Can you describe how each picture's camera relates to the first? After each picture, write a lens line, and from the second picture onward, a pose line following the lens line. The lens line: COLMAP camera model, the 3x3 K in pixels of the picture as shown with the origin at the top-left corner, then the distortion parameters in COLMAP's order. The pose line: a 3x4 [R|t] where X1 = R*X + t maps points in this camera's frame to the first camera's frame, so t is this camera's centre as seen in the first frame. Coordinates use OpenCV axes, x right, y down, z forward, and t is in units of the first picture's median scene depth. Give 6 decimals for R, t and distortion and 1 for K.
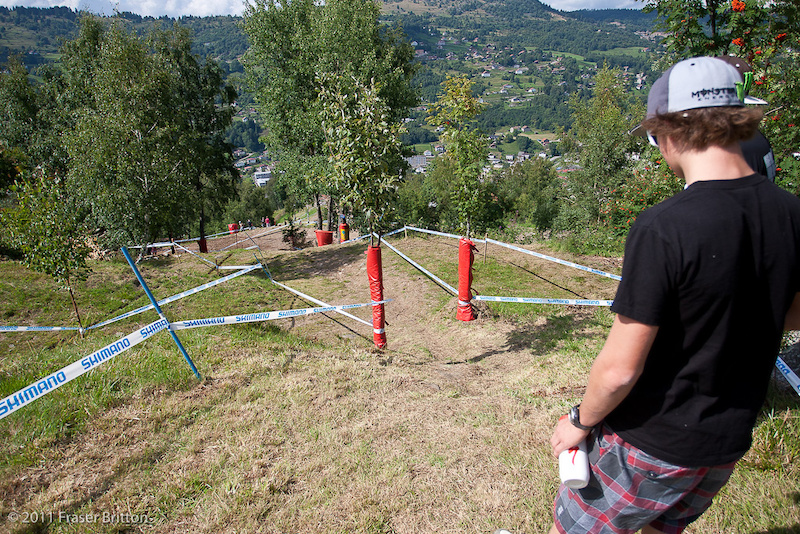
lens RADIAL K [[506.9, 0, 403.6], [0, 506.9, 270.2], [0, 0, 1]] dist [-0.063158, 0.031239]
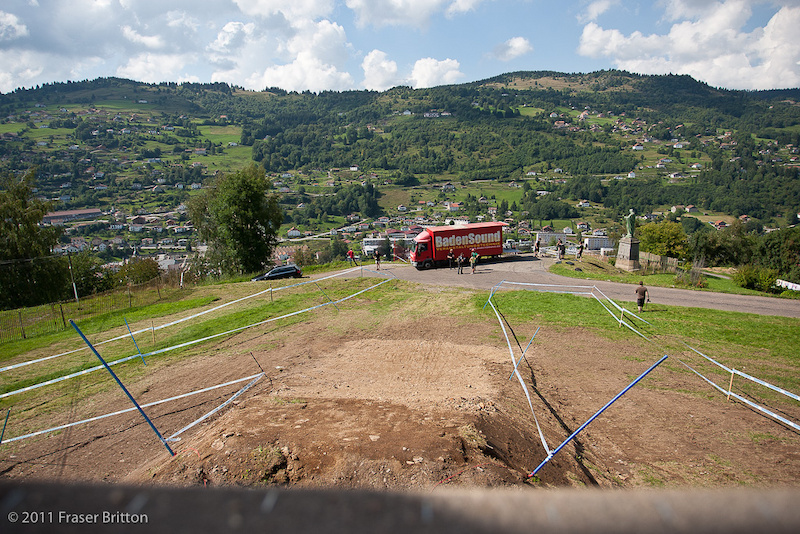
lens RADIAL K [[506.9, 0, 400.8], [0, 506.9, 265.6], [0, 0, 1]] dist [-0.063158, 0.031239]
pose [[0.968942, 0.072991, -0.236272, -0.014062], [-0.110384, 0.982639, -0.149115, -0.014879], [0.221286, 0.170565, 0.960177, 0.112181]]
